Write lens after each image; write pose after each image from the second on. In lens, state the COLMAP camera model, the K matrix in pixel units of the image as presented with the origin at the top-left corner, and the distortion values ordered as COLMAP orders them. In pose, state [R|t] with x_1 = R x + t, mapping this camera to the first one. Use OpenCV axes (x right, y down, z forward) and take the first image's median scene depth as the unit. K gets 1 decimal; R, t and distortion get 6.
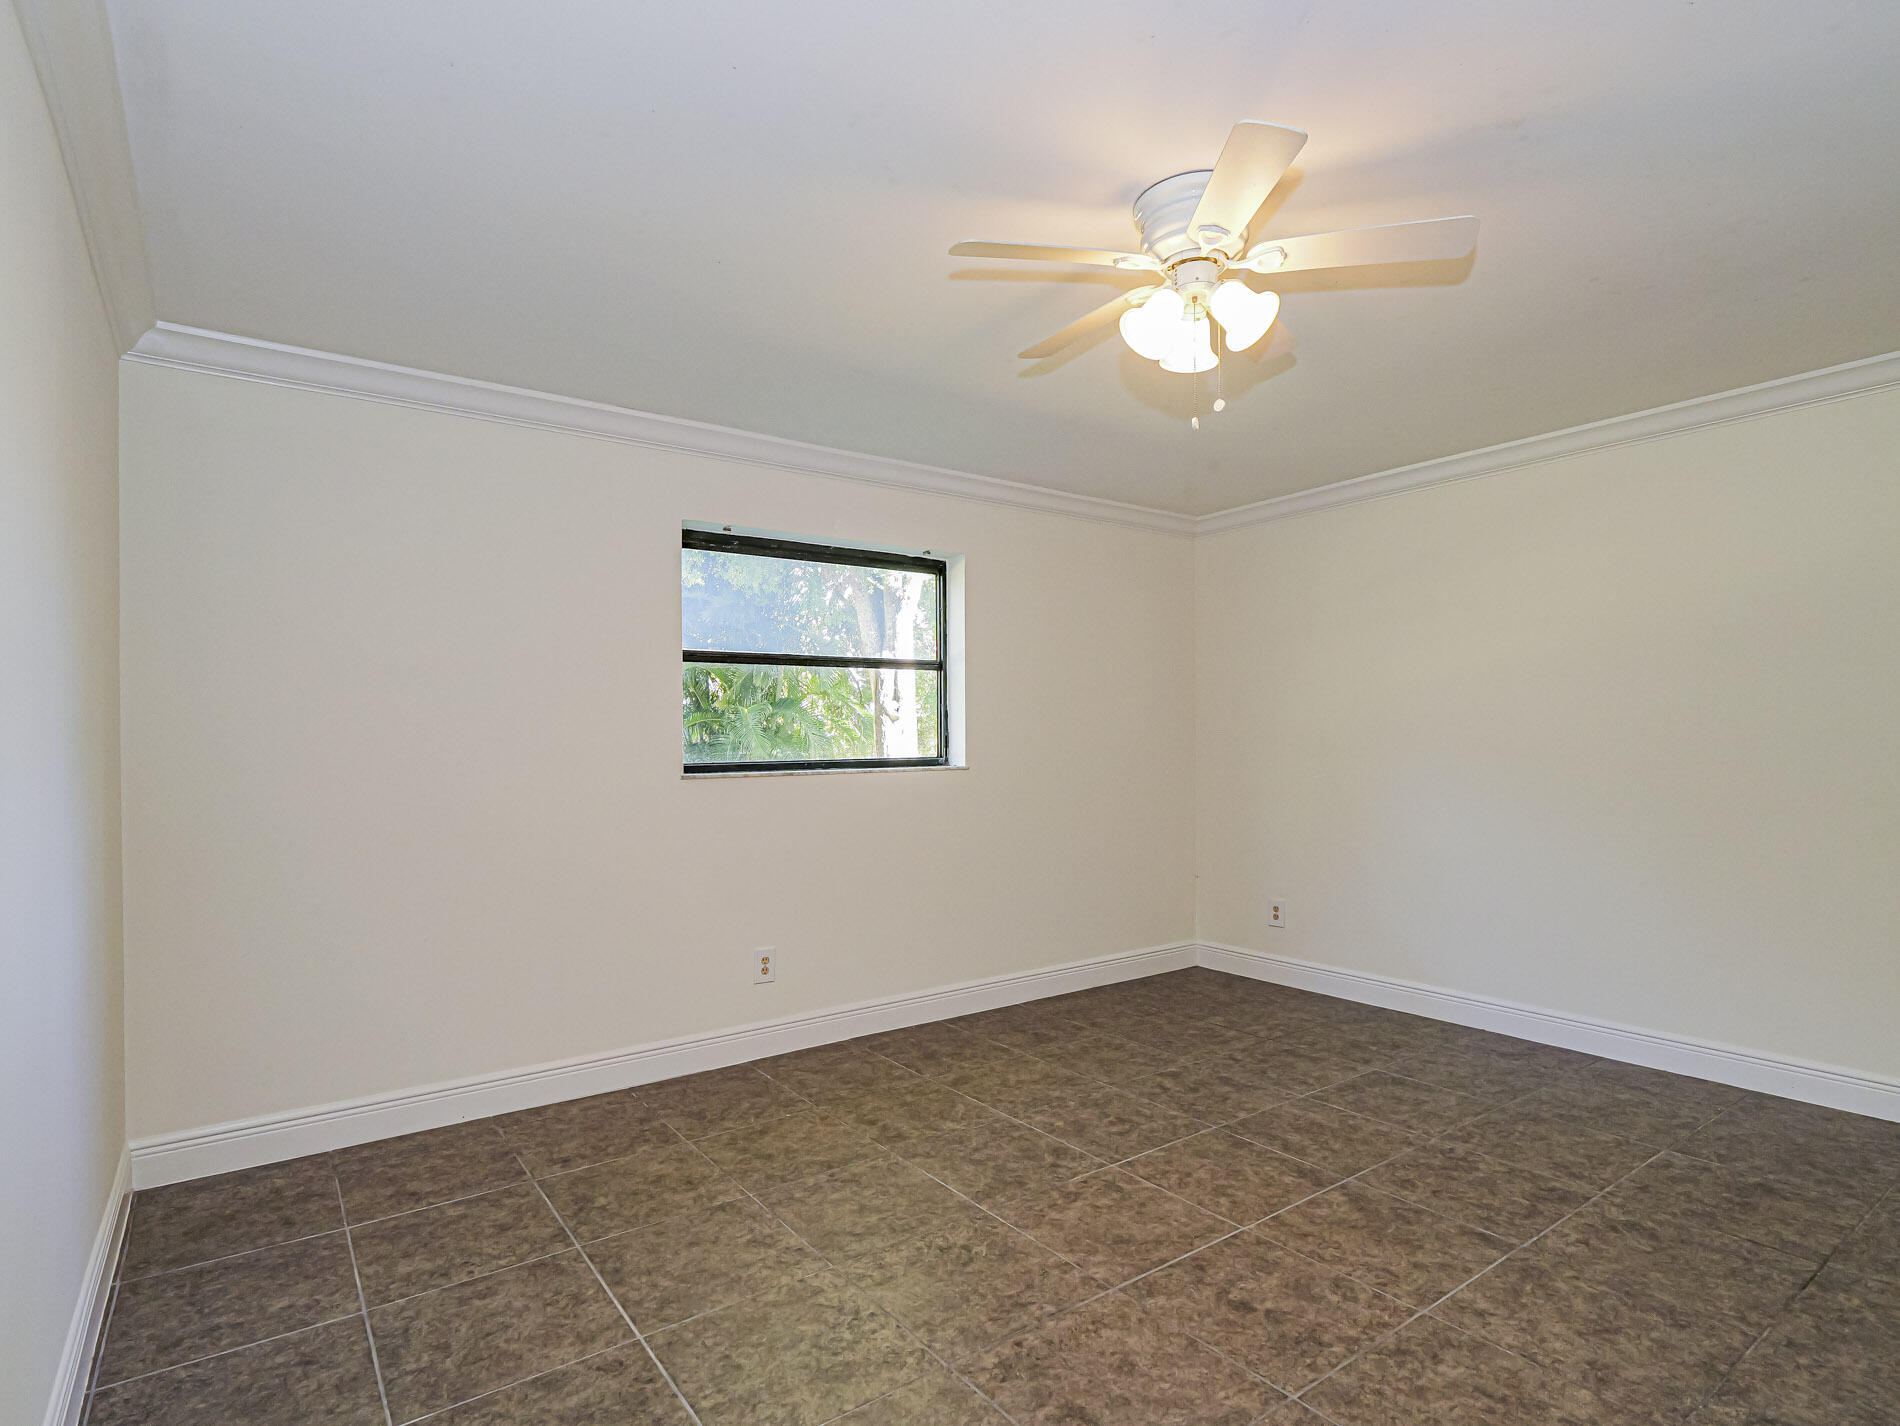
lens RADIAL K [[1054.6, 0, 941.5], [0, 1054.6, 711.3], [0, 0, 1]] dist [-0.009068, 0.001732]
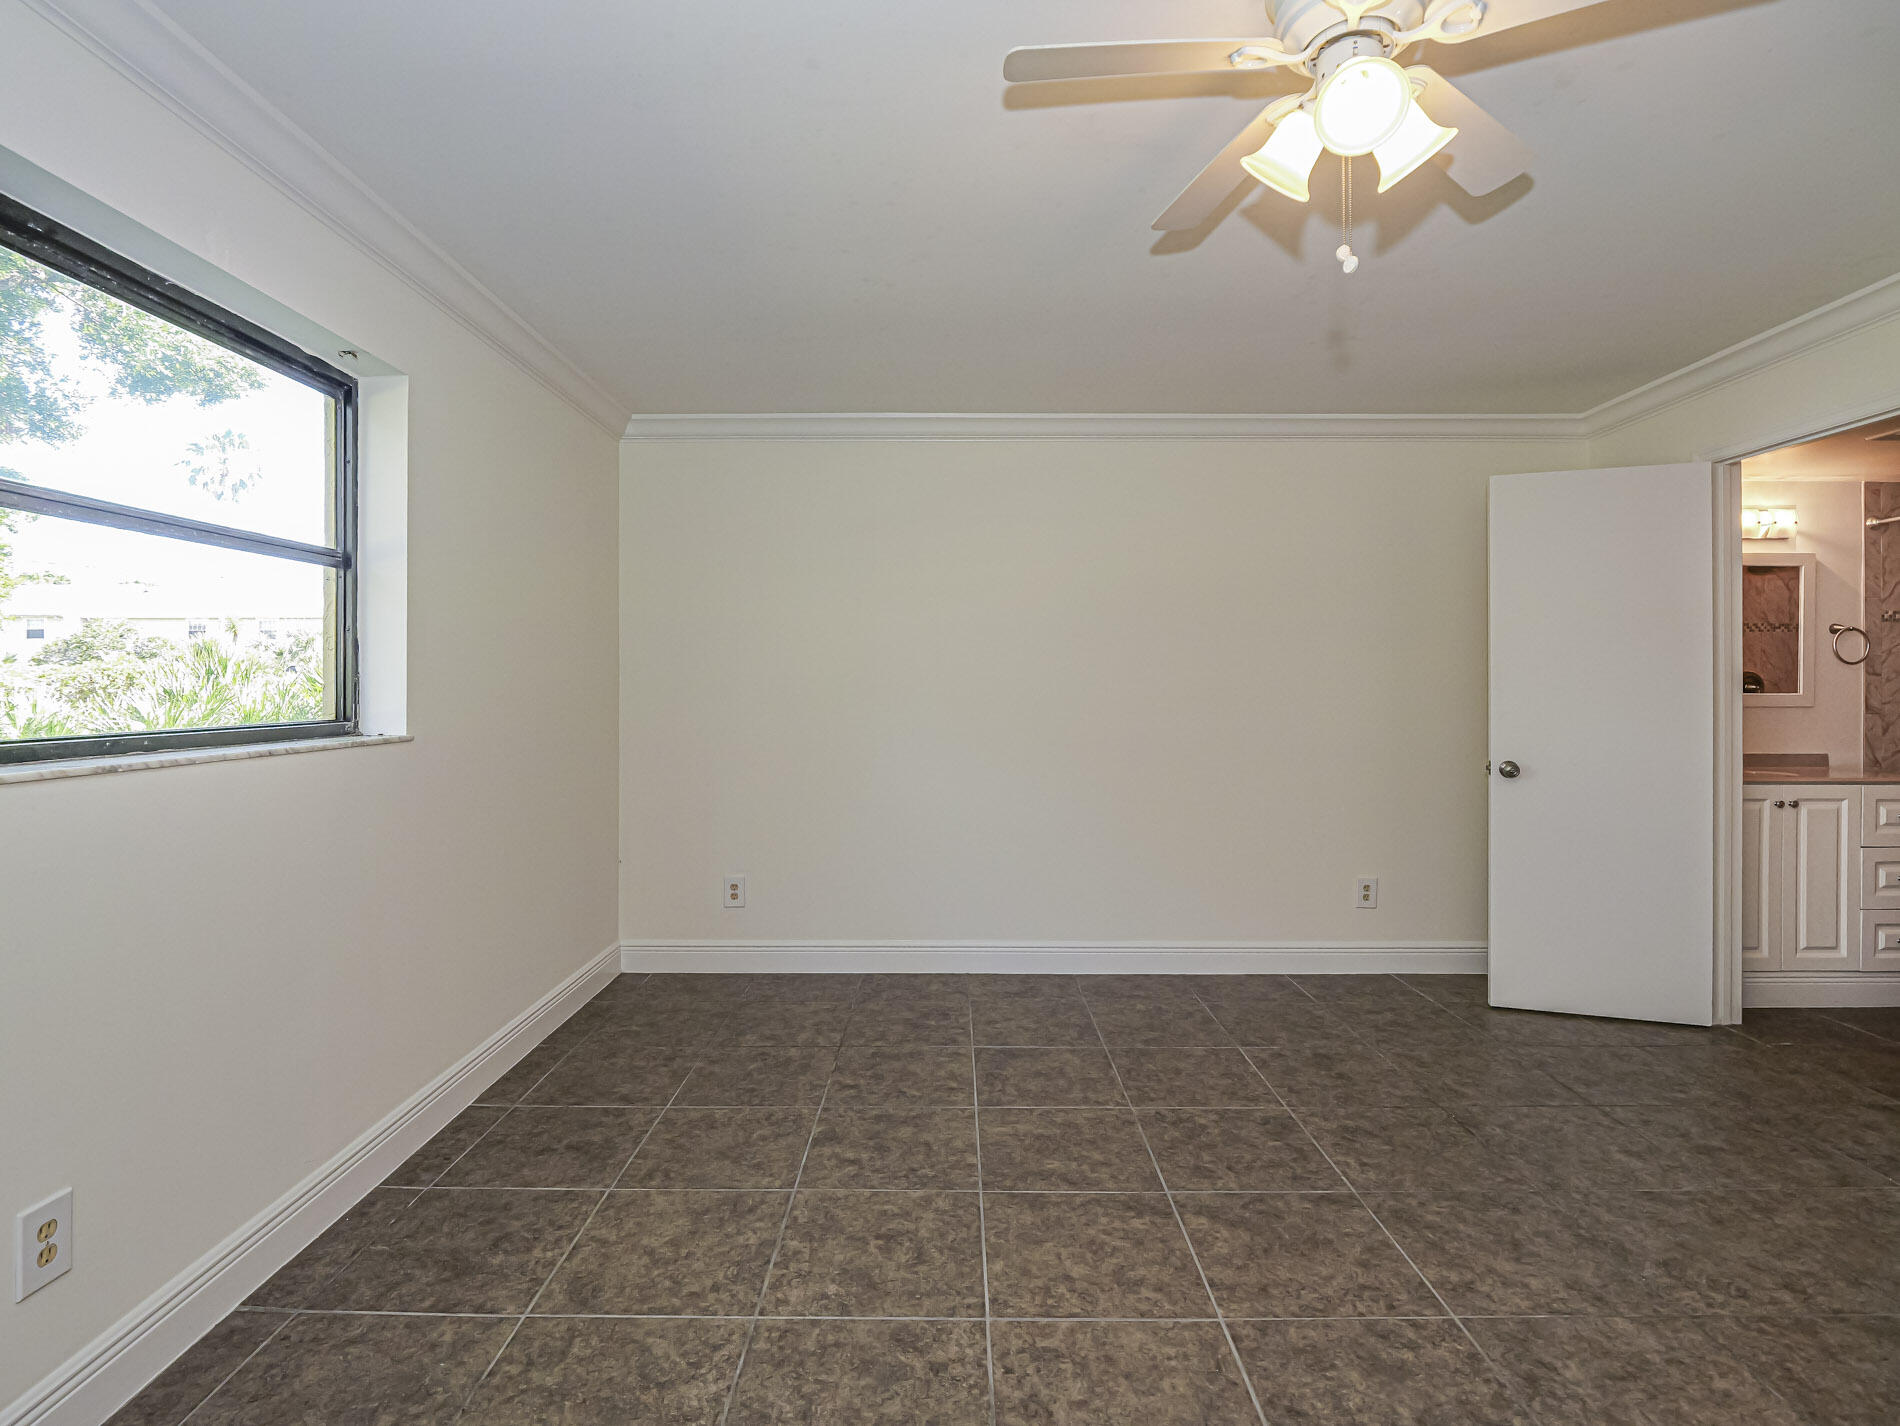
lens RADIAL K [[937.1, 0, 974.1], [0, 937.1, 679.7], [0, 0, 1]] dist [-0.007034, -0.006443]
pose [[0.561664, 0.015562, 0.827219, -0.292567], [-0.032024, 0.999483, 0.002942, 0.011648], [-0.826745, -0.028143, 0.561872, 0.564004]]
